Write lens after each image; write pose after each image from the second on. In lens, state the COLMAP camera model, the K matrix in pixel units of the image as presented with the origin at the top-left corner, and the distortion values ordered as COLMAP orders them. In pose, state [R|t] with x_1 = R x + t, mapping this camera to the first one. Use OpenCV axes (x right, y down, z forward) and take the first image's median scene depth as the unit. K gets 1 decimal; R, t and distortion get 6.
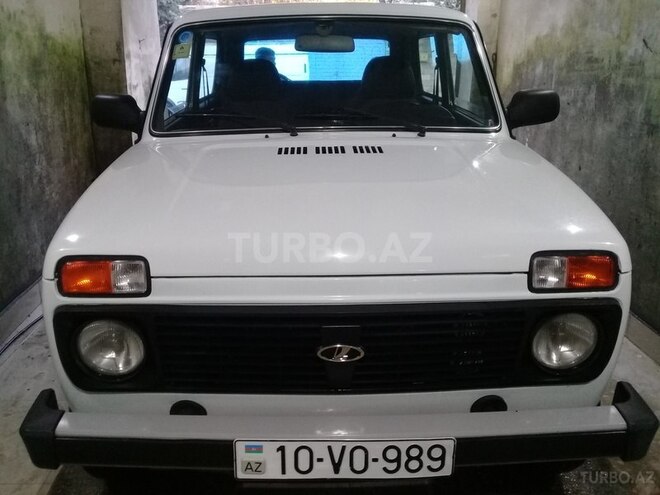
lens RADIAL K [[586.7, 0, 324.4], [0, 586.7, 245.4], [0, 0, 1]] dist [0.021641, -0.088400]
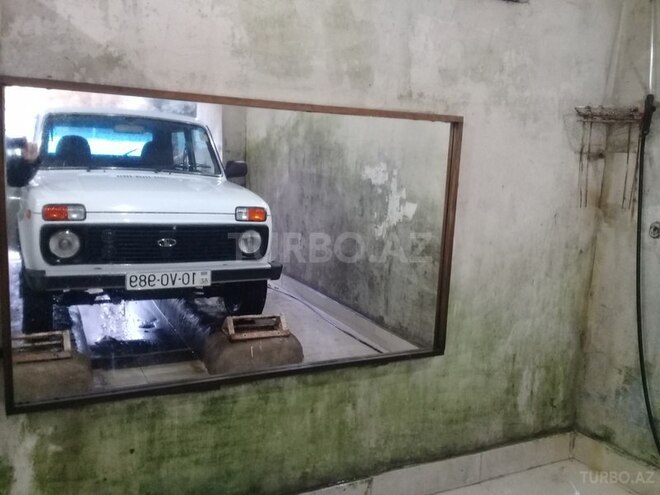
lens RADIAL K [[586.7, 0, 328.6], [0, 586.7, 253.5], [0, 0, 1]] dist [0.021641, -0.088400]
pose [[0.894210, -0.010145, 0.447532, -0.471784], [0.080522, 0.987082, -0.138513, 0.619657], [-0.440345, 0.159896, 0.883476, -1.523437]]
